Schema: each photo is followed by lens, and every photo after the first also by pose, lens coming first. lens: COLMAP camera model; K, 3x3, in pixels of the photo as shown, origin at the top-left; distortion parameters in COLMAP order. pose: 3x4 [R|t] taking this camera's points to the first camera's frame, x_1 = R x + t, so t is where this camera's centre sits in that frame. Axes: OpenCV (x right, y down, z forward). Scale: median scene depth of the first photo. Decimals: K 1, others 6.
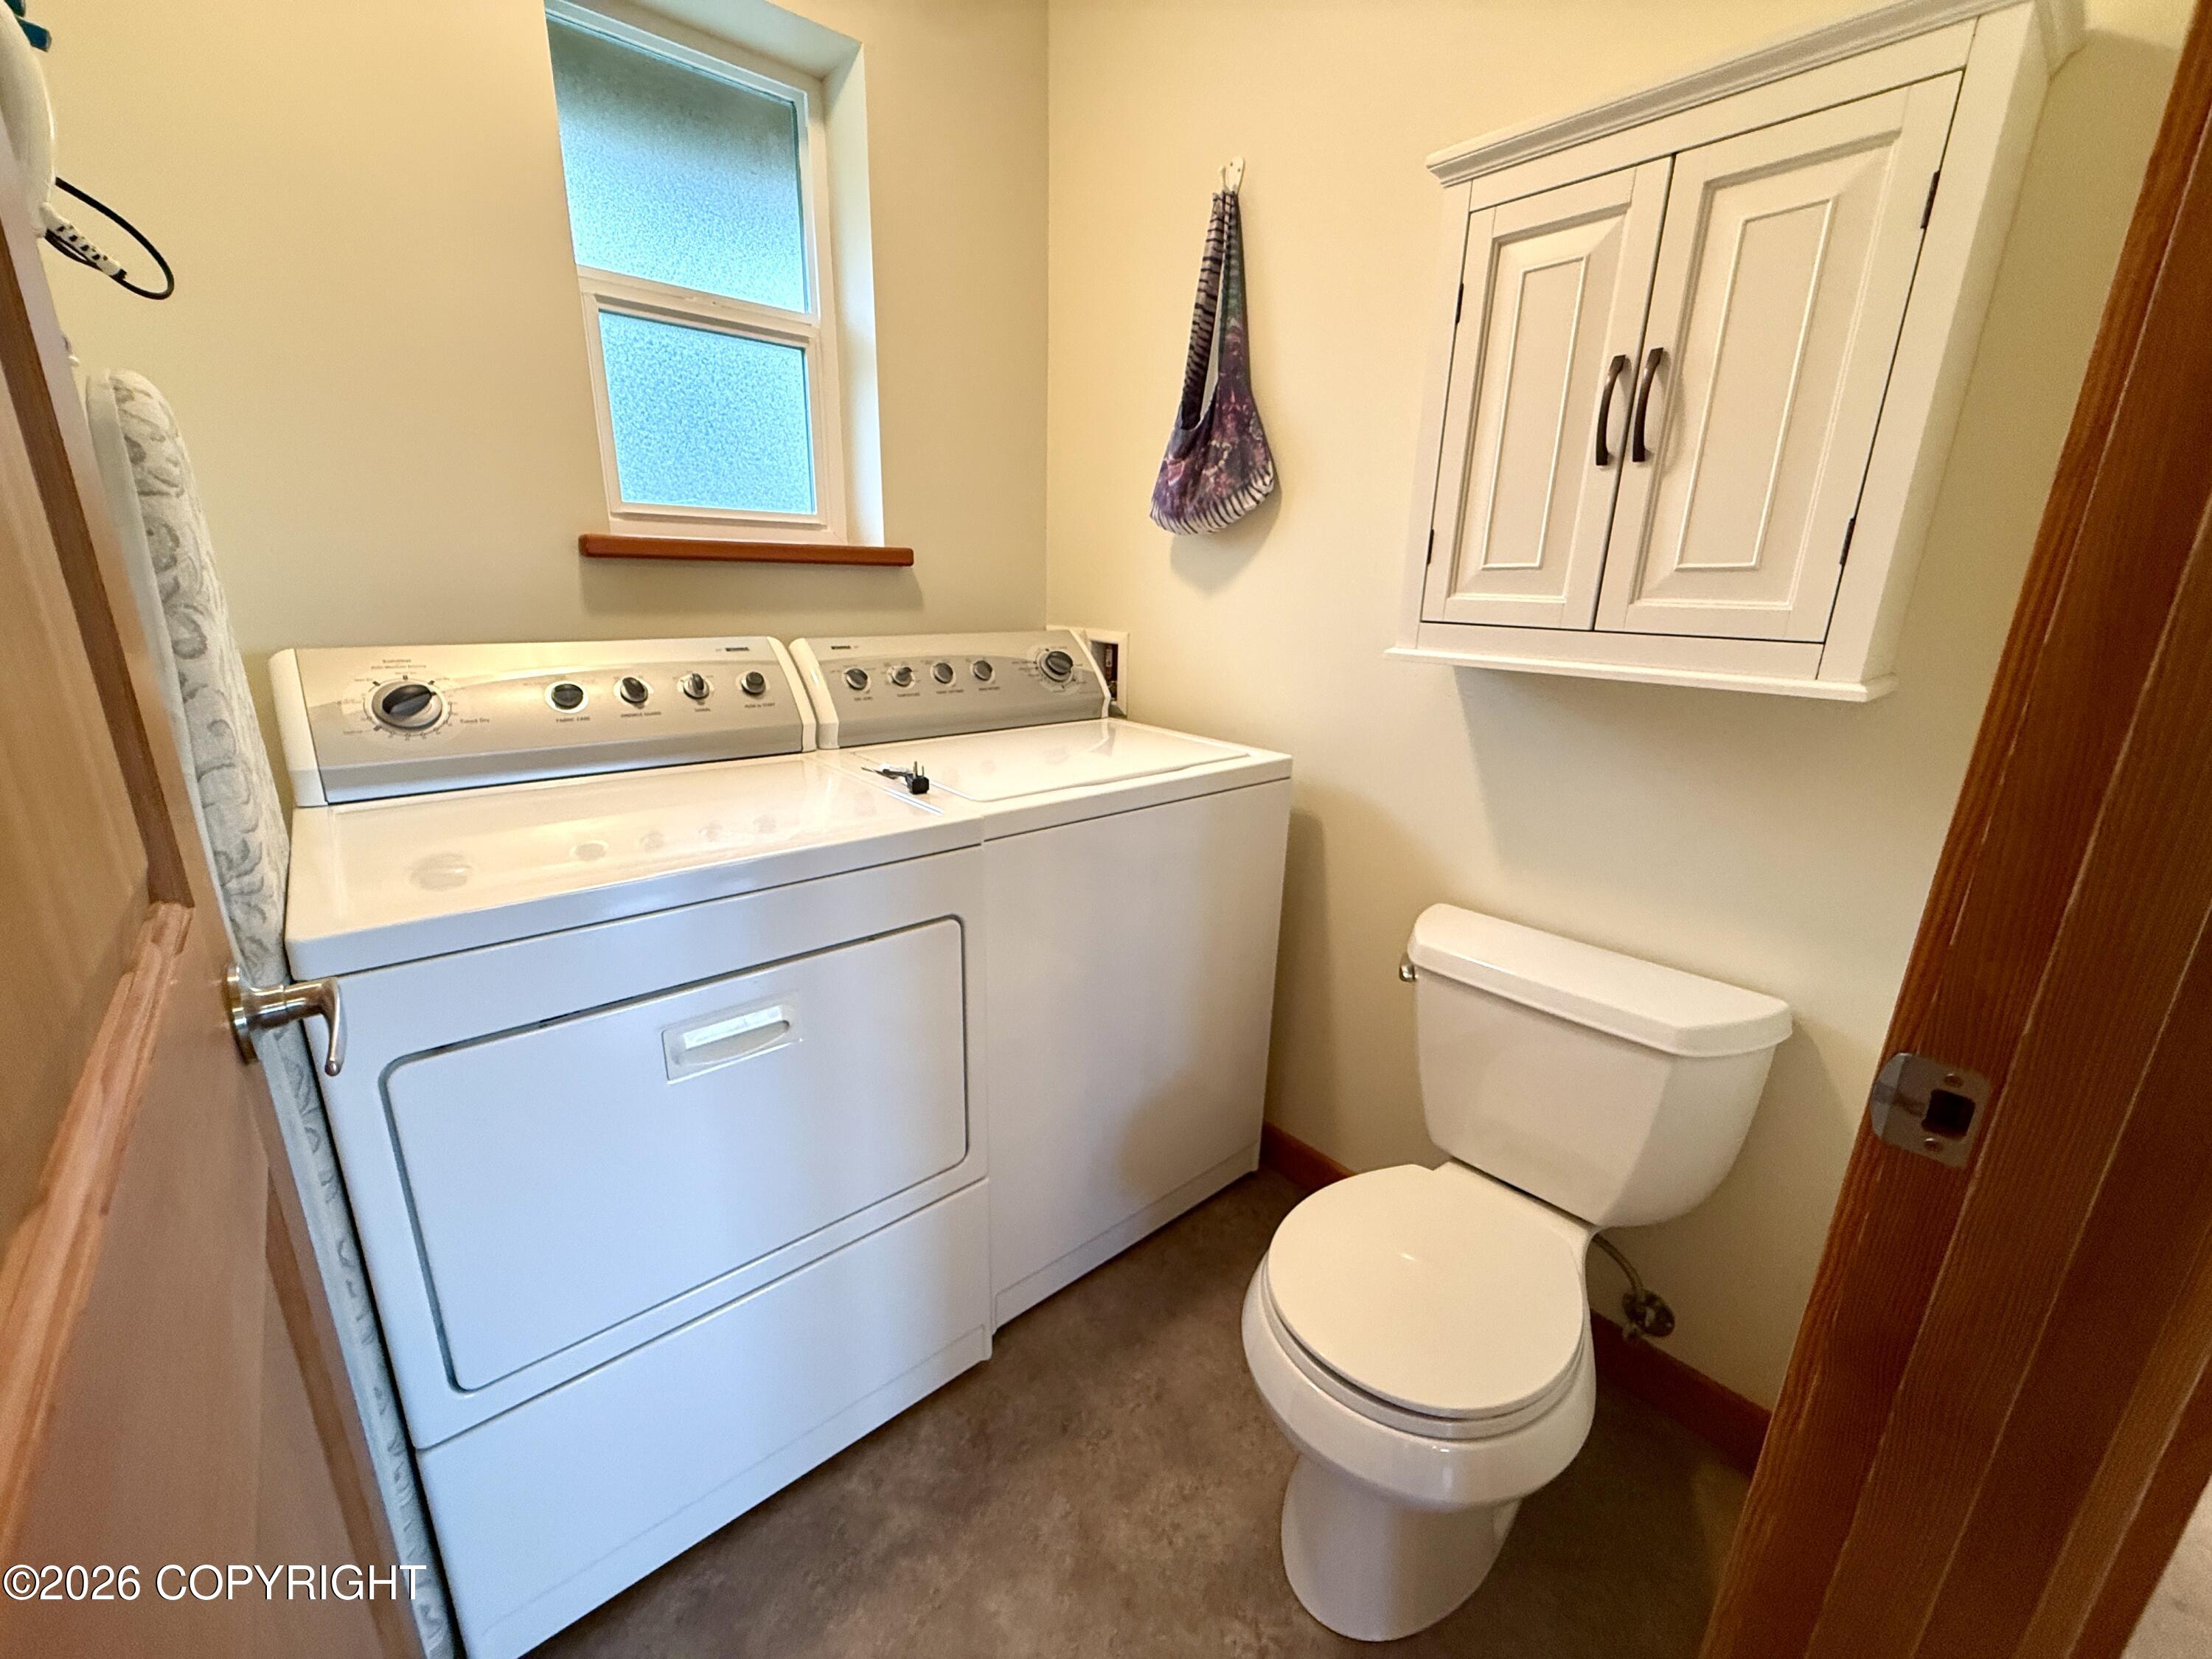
lens RADIAL K [[879.4, 0, 1100.3], [0, 879.4, 838.6], [0, 0, 1]] dist [-0.003837, -0.000073]
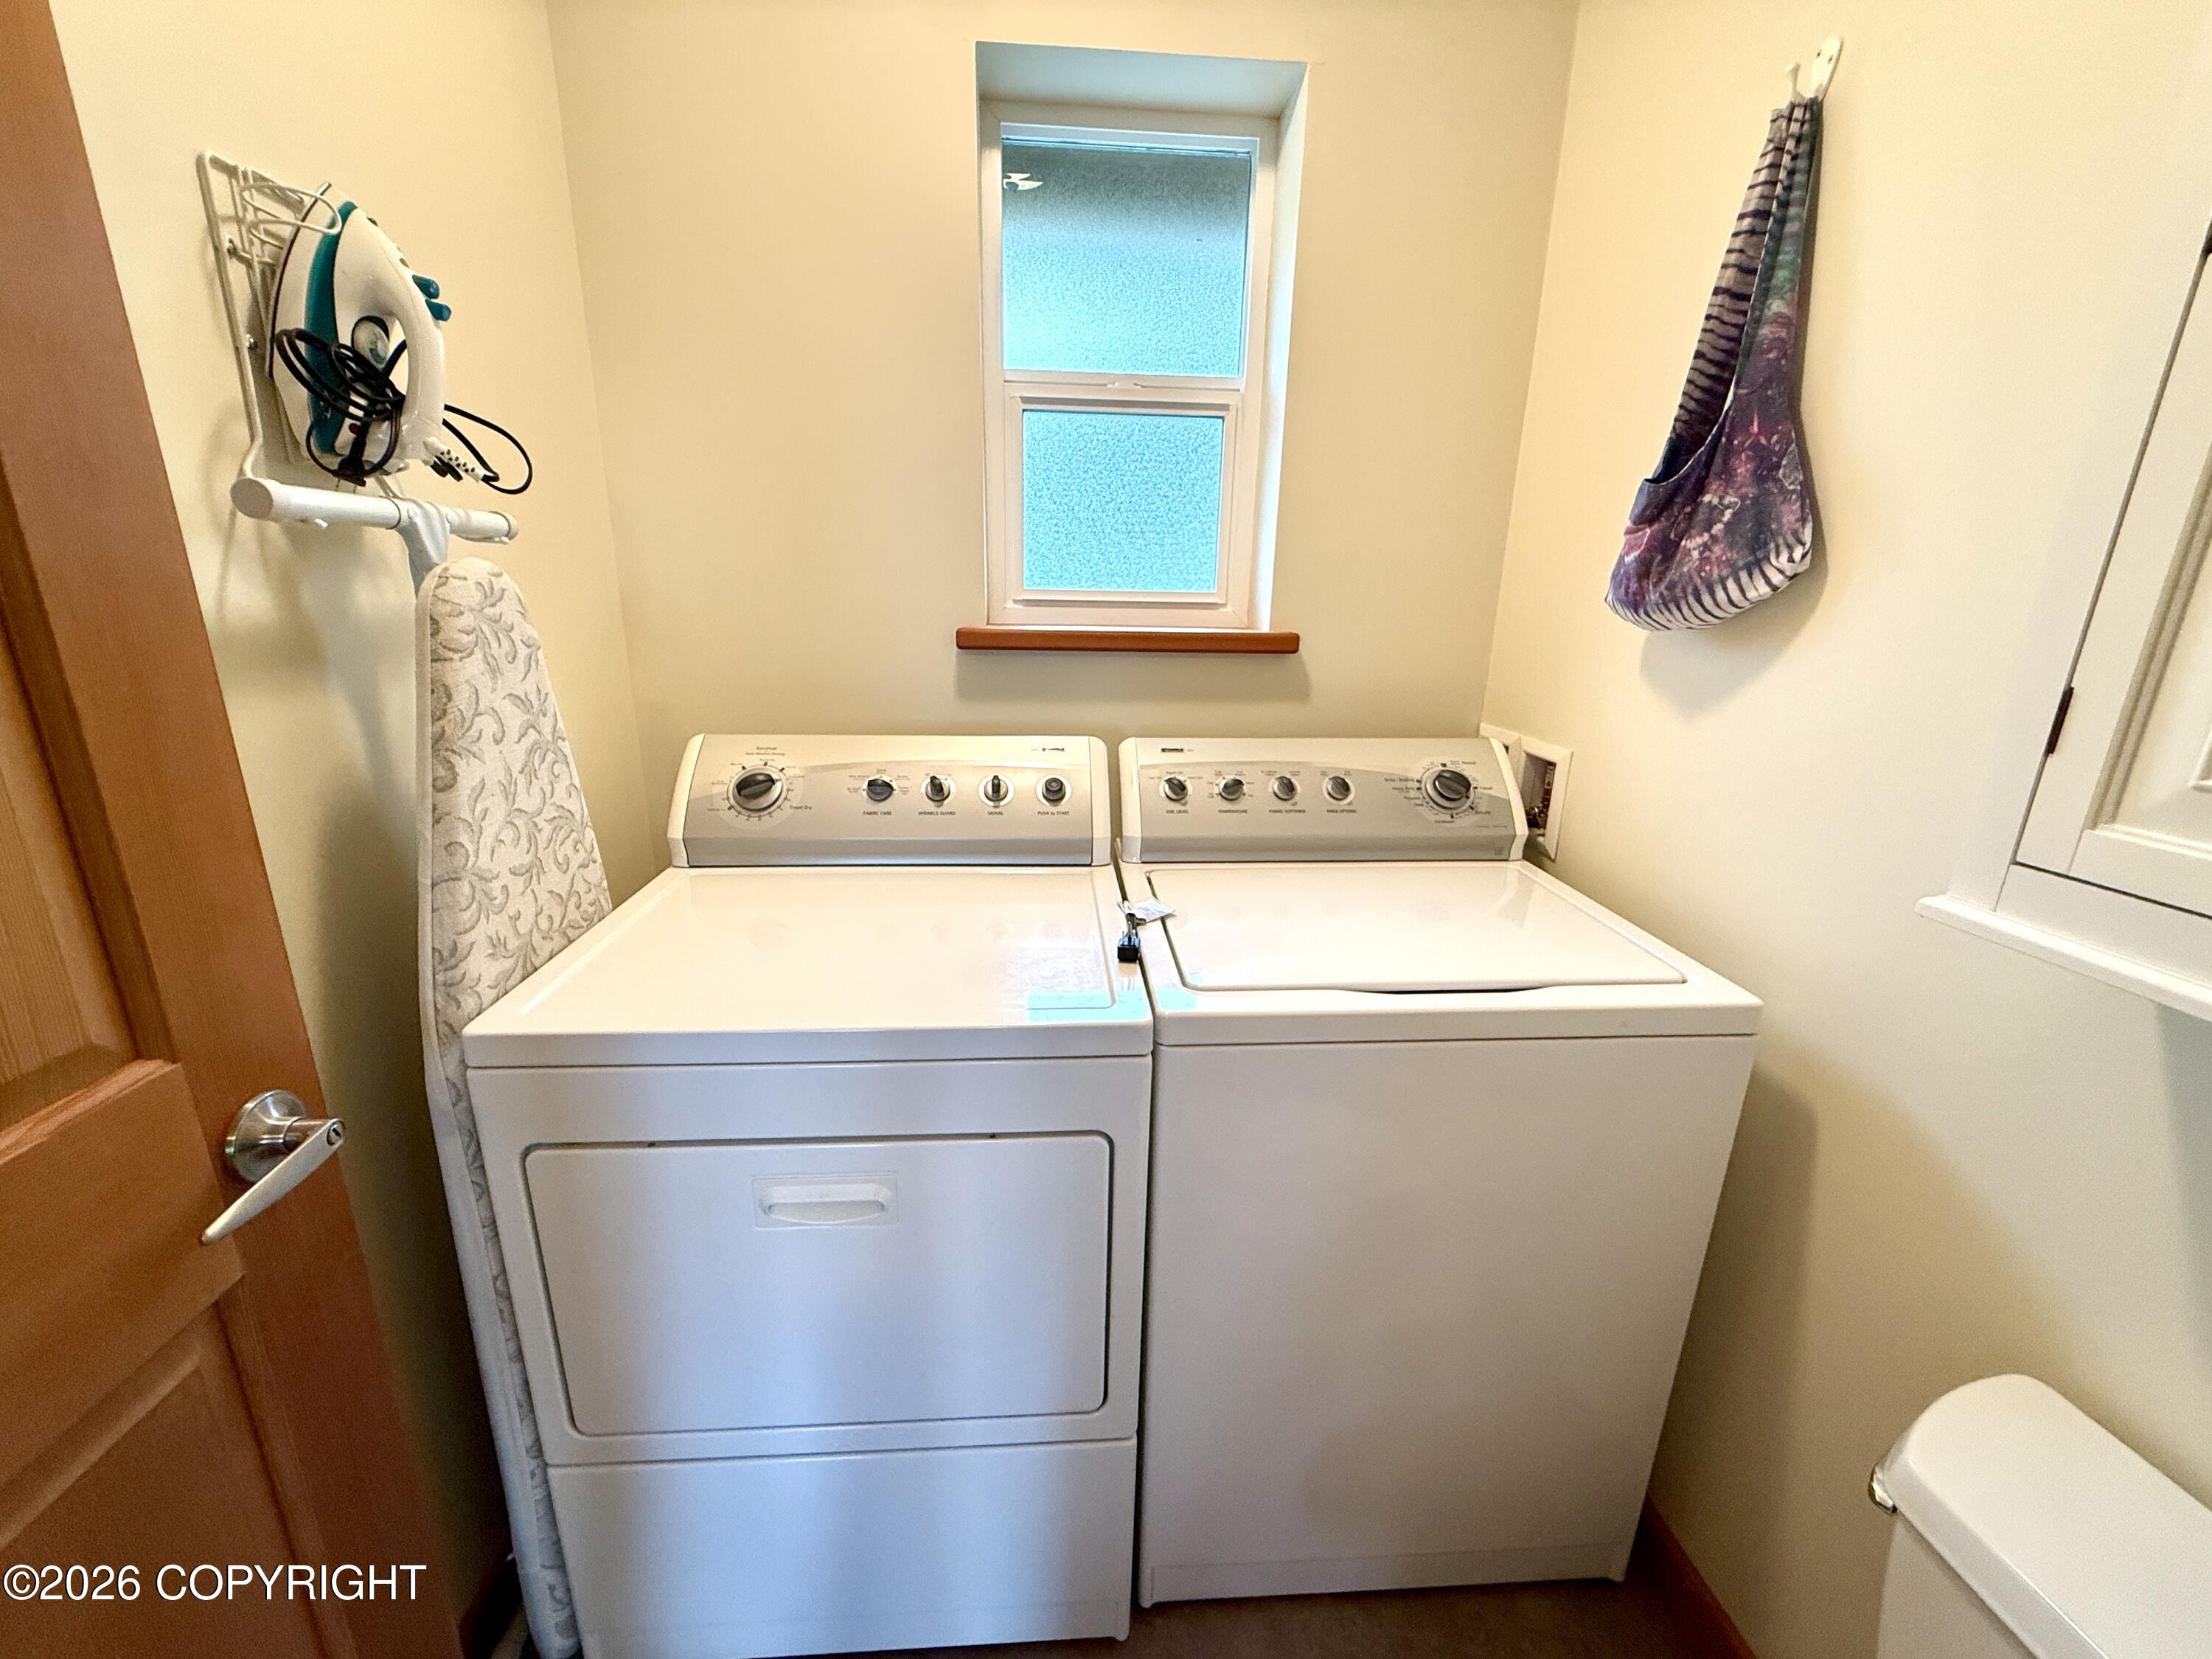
lens RADIAL K [[879.4, 0, 1100.3], [0, 879.4, 838.6], [0, 0, 1]] dist [-0.003837, -0.000073]
pose [[0.799251, 0.158396, -0.579748, 0.186767], [-0.170414, 0.984782, 0.034121, -0.148839], [0.576330, 0.071526, 0.814081, 0.232686]]
